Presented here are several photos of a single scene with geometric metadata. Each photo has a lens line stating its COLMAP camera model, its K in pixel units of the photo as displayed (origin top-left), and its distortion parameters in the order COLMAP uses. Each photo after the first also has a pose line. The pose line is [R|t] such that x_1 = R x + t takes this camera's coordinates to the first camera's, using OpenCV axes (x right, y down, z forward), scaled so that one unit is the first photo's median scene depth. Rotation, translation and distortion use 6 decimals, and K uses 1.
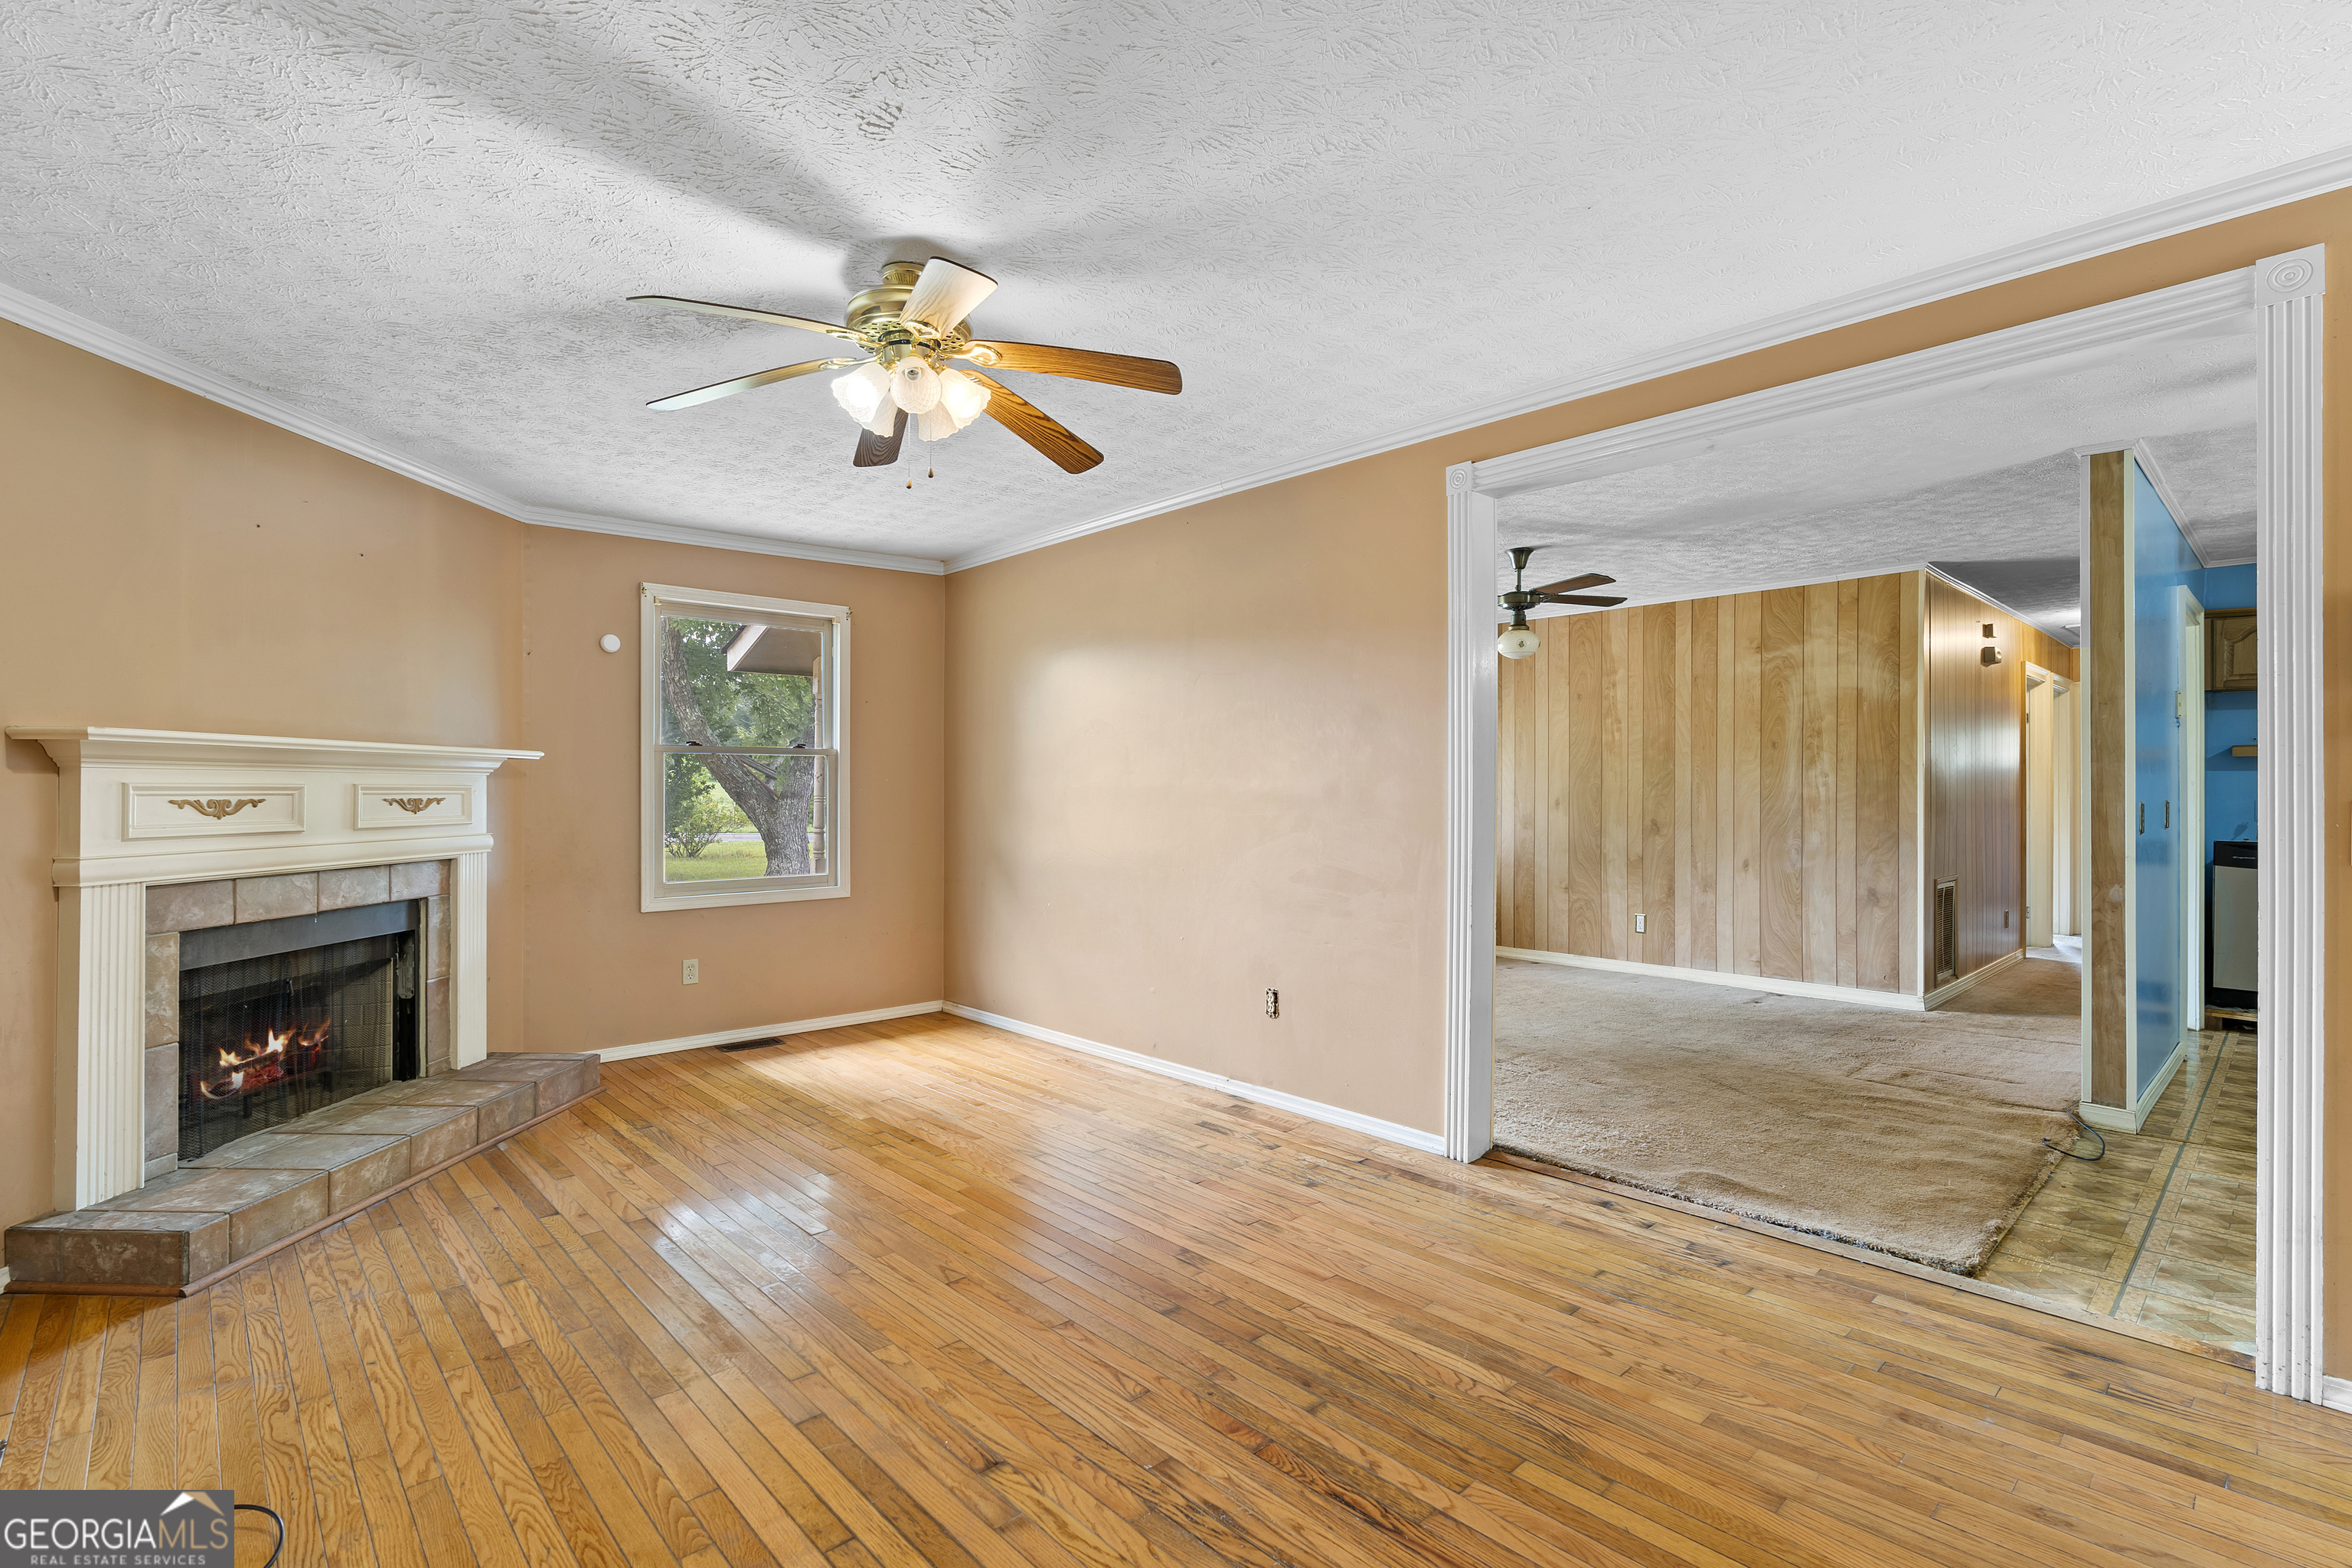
lens RADIAL K [[1079.8, 0, 1173.5], [0, 1079.8, 796.1], [0, 0, 1]] dist [-0.014212, 0.006541]
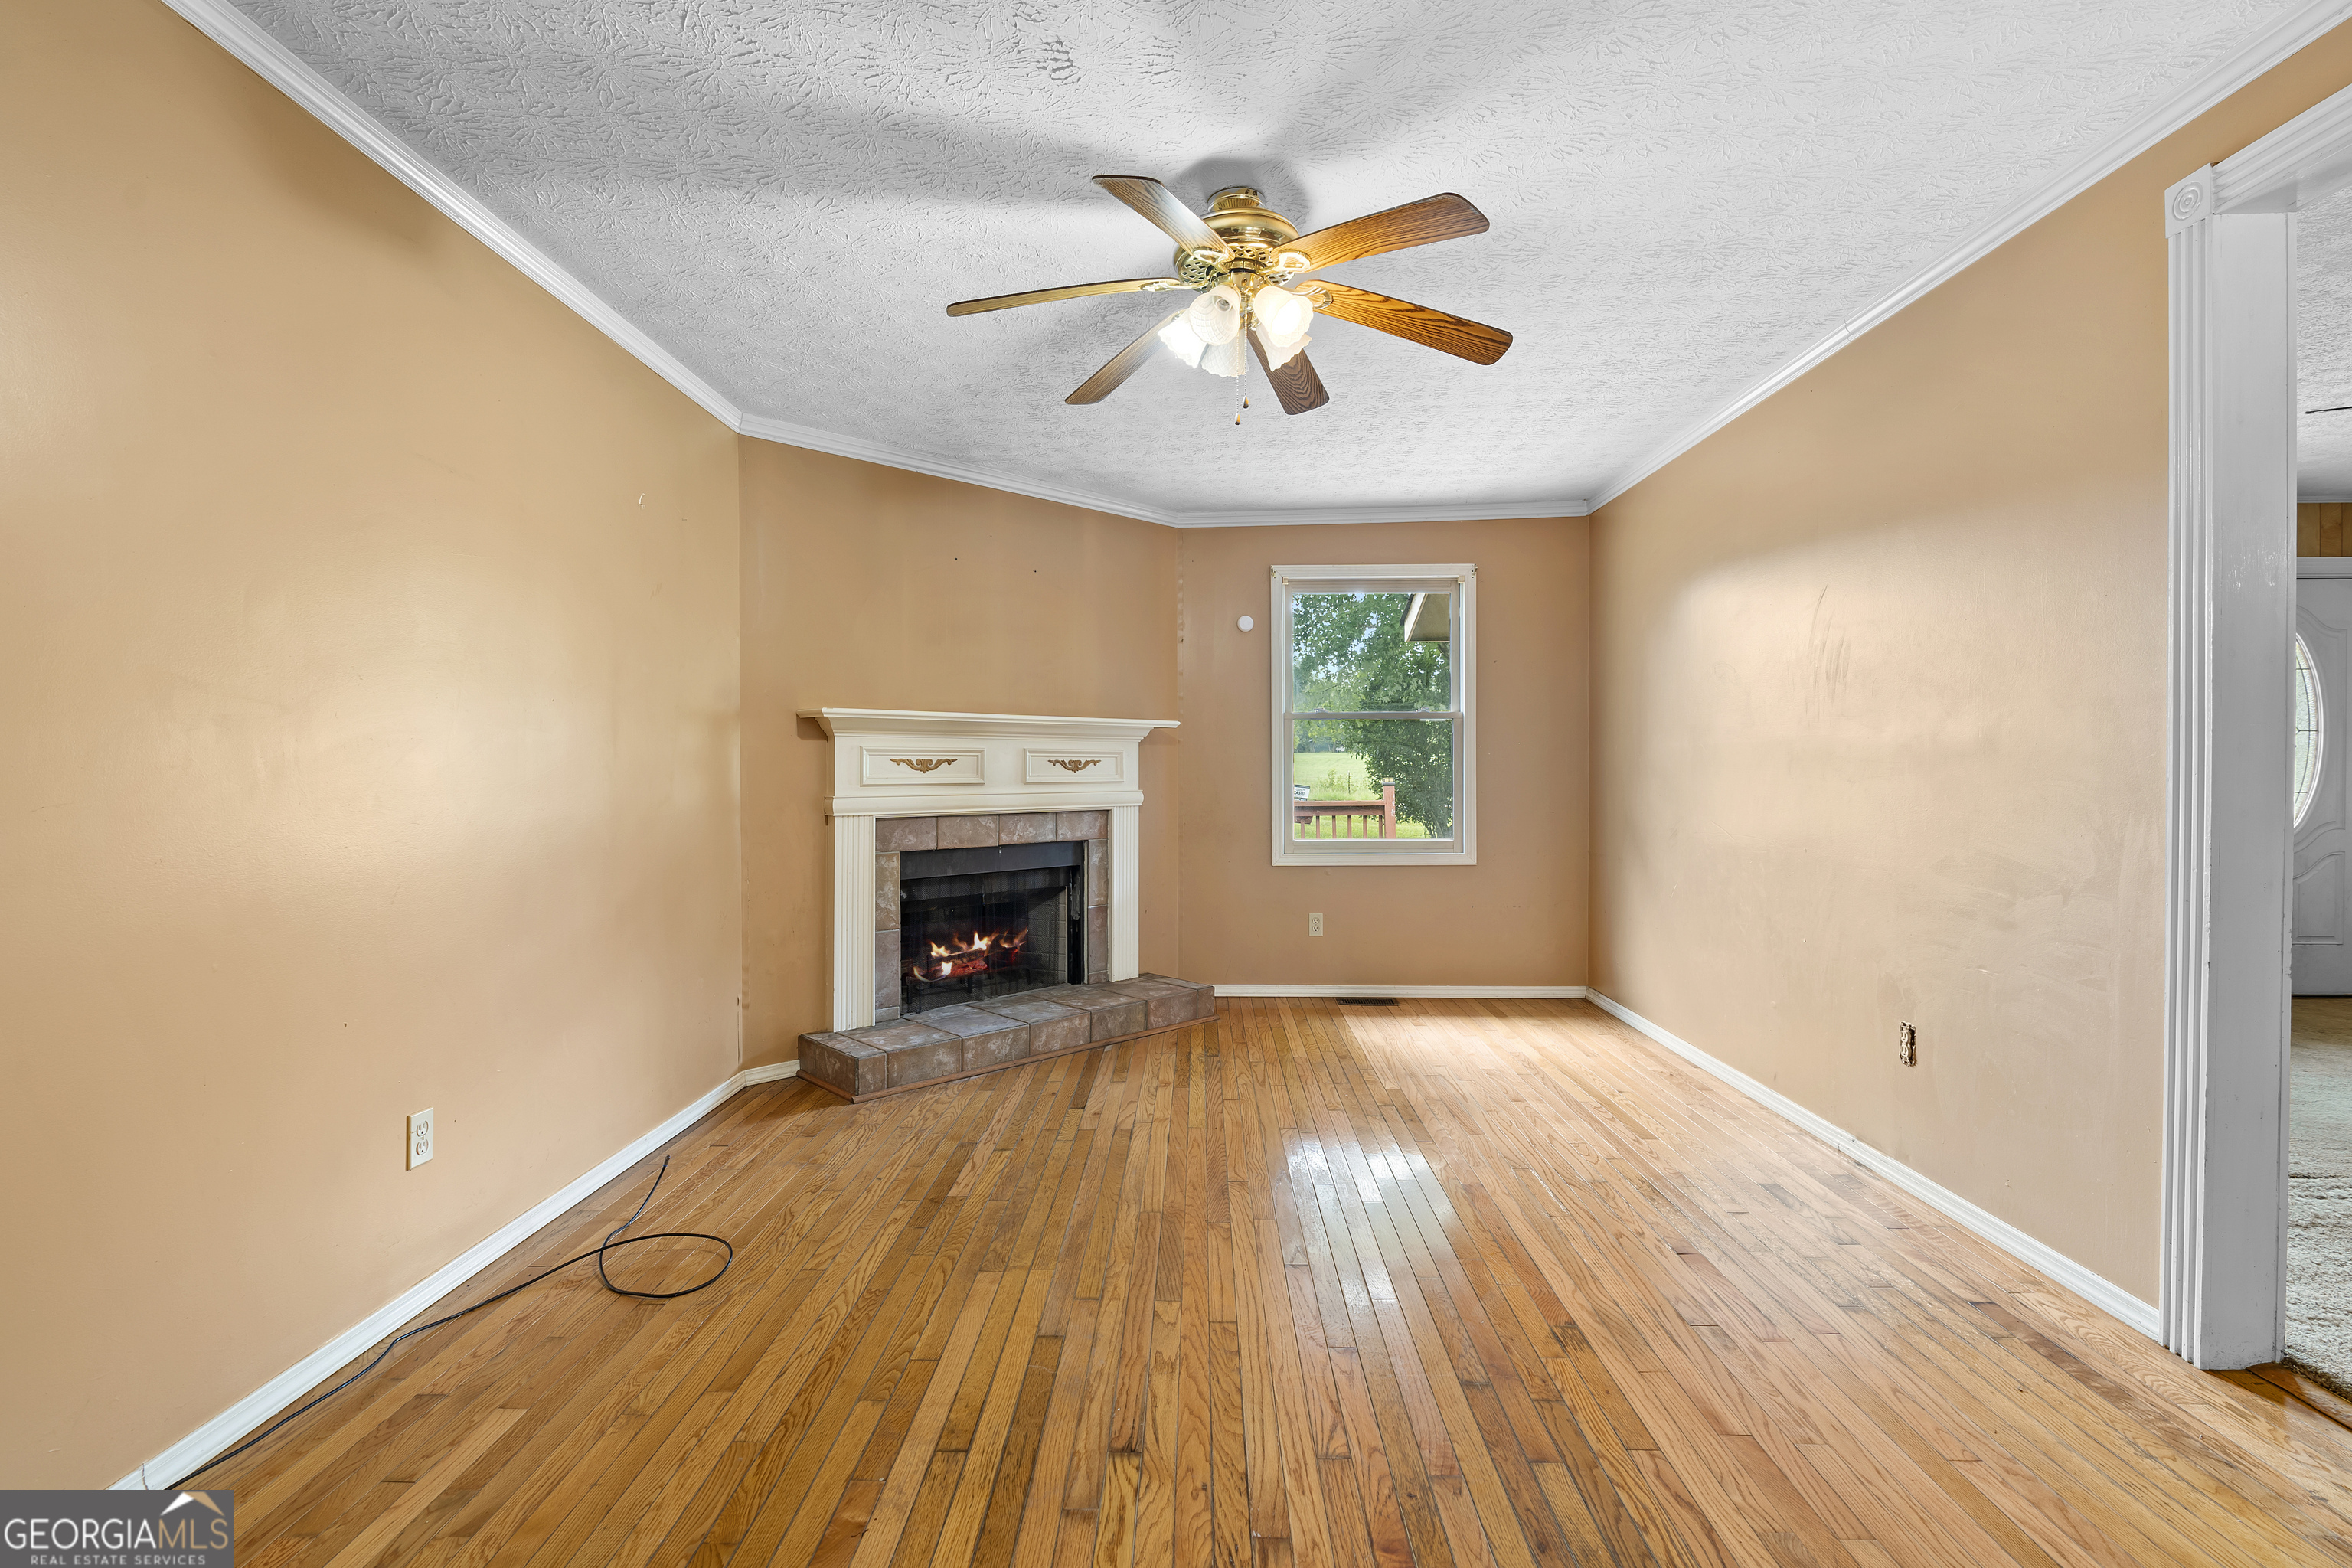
lens RADIAL K [[1073.4, 0, 1173.4], [0, 1073.4, 778.0], [0, 0, 1]] dist [-0.010975, 0.004387]
pose [[0.717516, 0.004549, -0.696527, 0.284315], [-0.001451, 0.999986, 0.005035, 0.018538], [0.696541, -0.002602, 0.717513, 0.203556]]
